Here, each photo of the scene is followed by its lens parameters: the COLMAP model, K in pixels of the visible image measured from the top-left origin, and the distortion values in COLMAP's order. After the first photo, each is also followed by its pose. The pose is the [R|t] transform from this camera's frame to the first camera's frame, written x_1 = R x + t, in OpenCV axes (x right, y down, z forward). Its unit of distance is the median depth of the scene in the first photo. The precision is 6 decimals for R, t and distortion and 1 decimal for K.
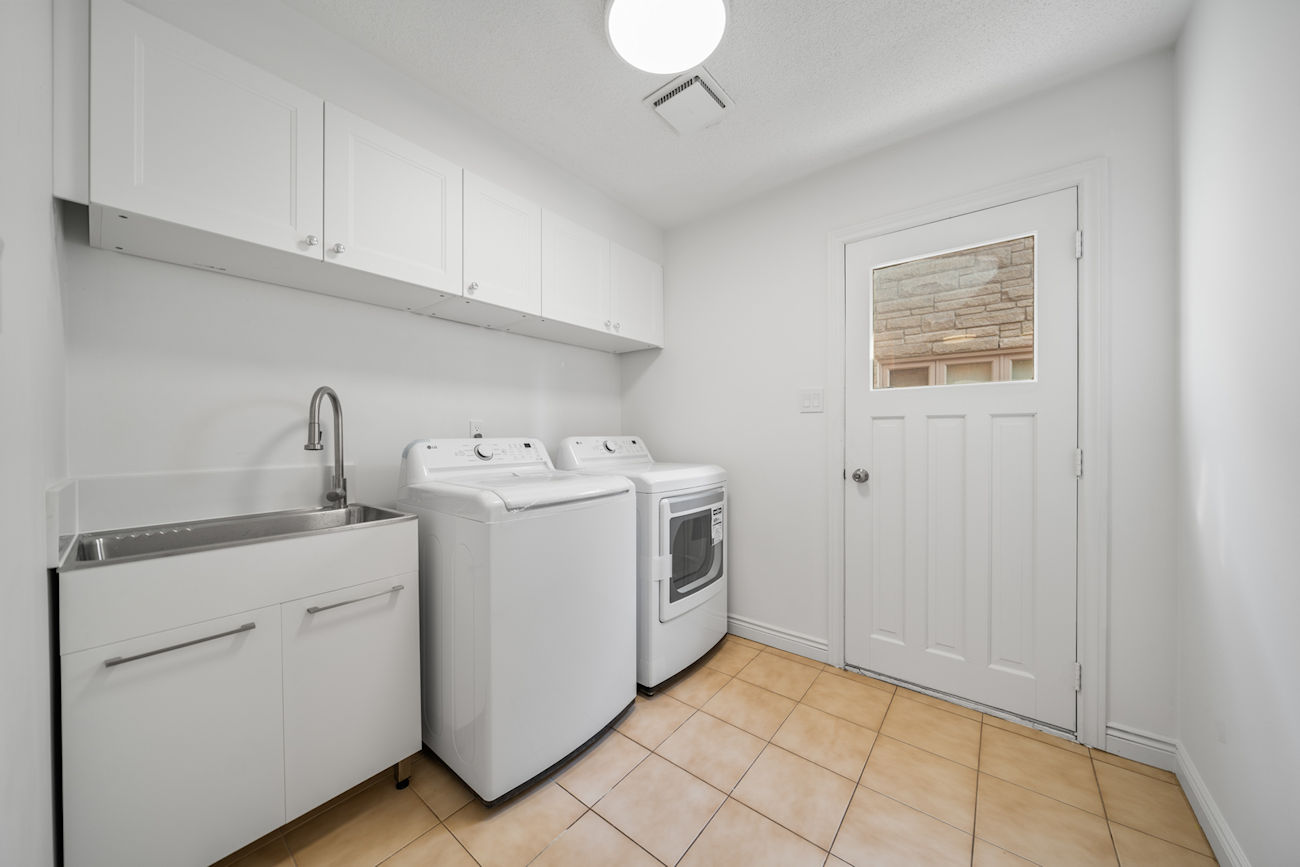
lens RADIAL K [[441.5, 0, 646.1], [0, 441.5, 434.5], [0, 0, 1]] dist [-0.005875, -0.000021]
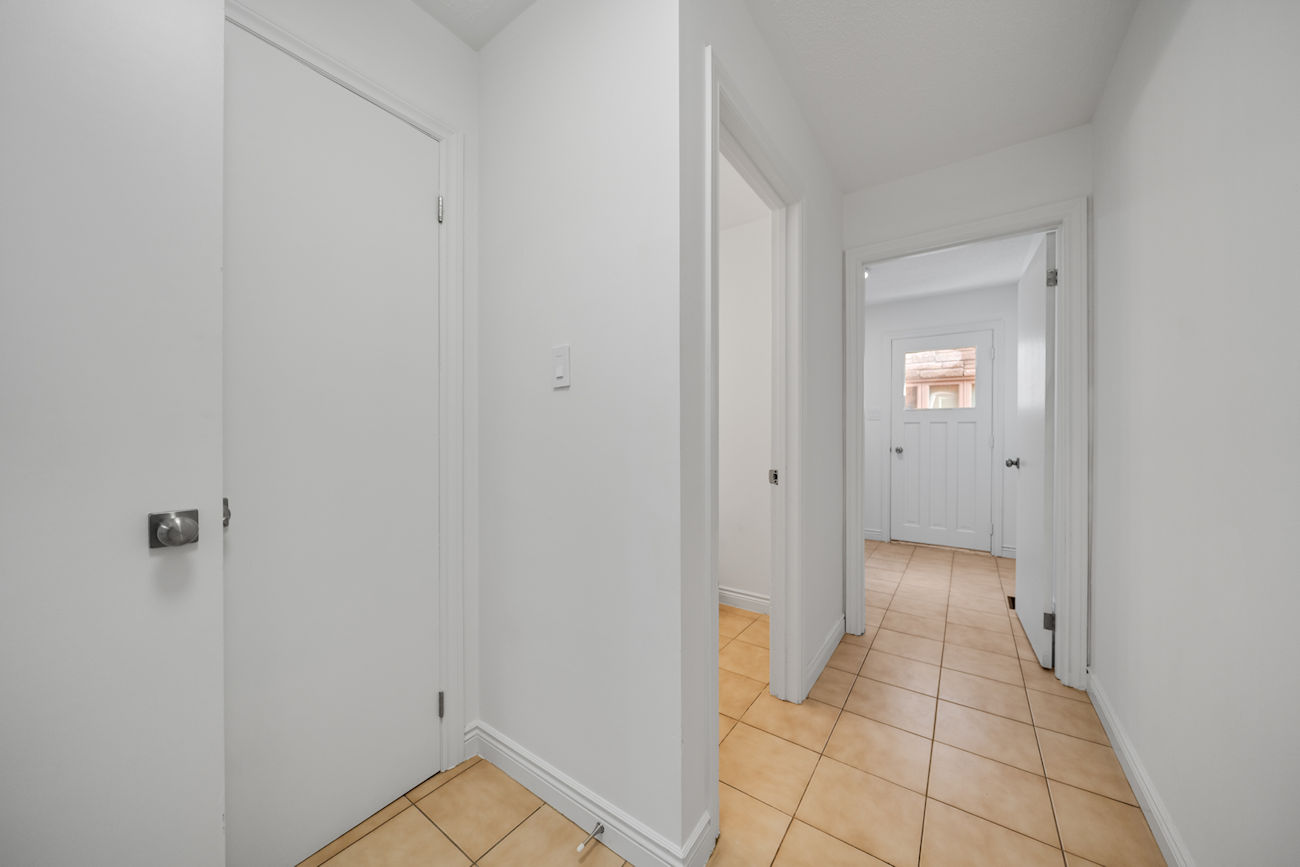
lens RADIAL K [[441.5, 0, 646.1], [0, 441.5, 434.5], [0, 0, 1]] dist [-0.005875, -0.000021]
pose [[0.998555, 0.010555, 0.052686, -0.818320], [-0.010868, 0.999925, 0.005657, 0.020256], [-0.052622, -0.006222, 0.998595, -1.022310]]
